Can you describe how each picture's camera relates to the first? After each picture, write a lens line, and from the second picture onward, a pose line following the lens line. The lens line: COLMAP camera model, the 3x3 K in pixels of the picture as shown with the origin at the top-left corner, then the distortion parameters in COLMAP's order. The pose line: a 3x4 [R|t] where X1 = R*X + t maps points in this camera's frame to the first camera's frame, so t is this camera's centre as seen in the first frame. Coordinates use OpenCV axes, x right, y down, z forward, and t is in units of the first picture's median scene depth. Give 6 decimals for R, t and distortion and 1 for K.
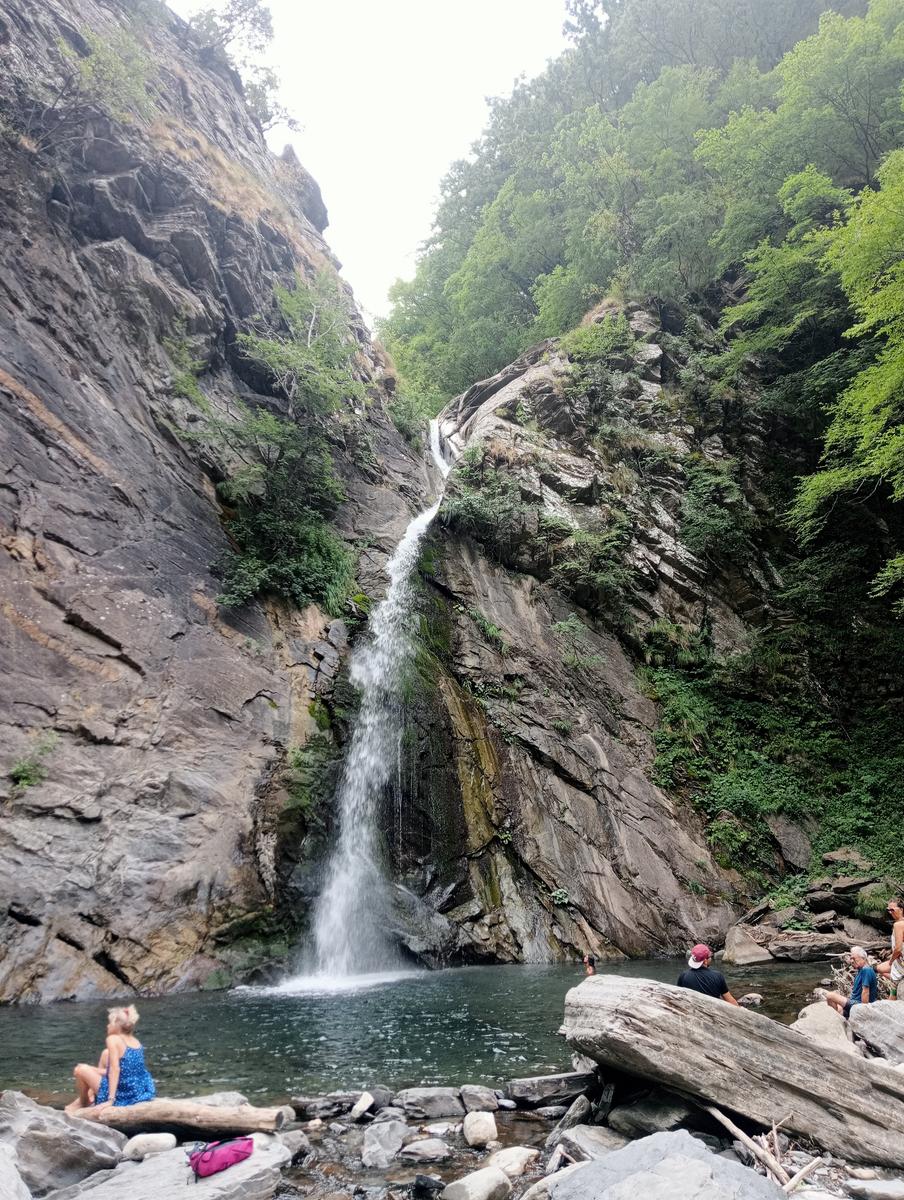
lens RADIAL K [[945.5, 0, 452.9], [0, 945.5, 614.7], [0, 0, 1]] dist [0.181664, -0.317639]
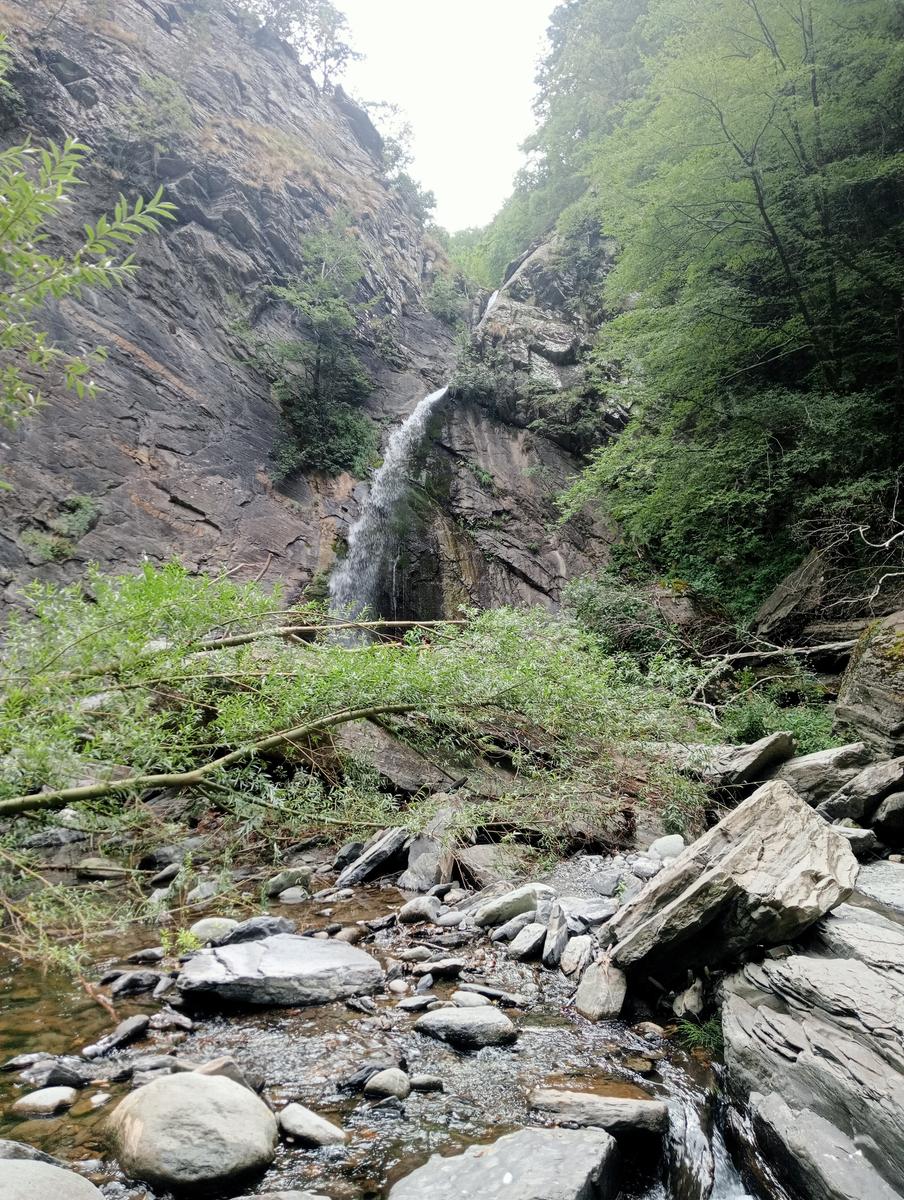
lens RADIAL K [[945.5, 0, 452.9], [0, 945.5, 614.7], [0, 0, 1]] dist [0.181664, -0.317639]
pose [[0.943915, -0.035685, -0.328255, 0.459121], [0.096153, 0.980764, 0.169873, -0.027449], [0.315879, -0.191908, 0.929189, -0.308306]]
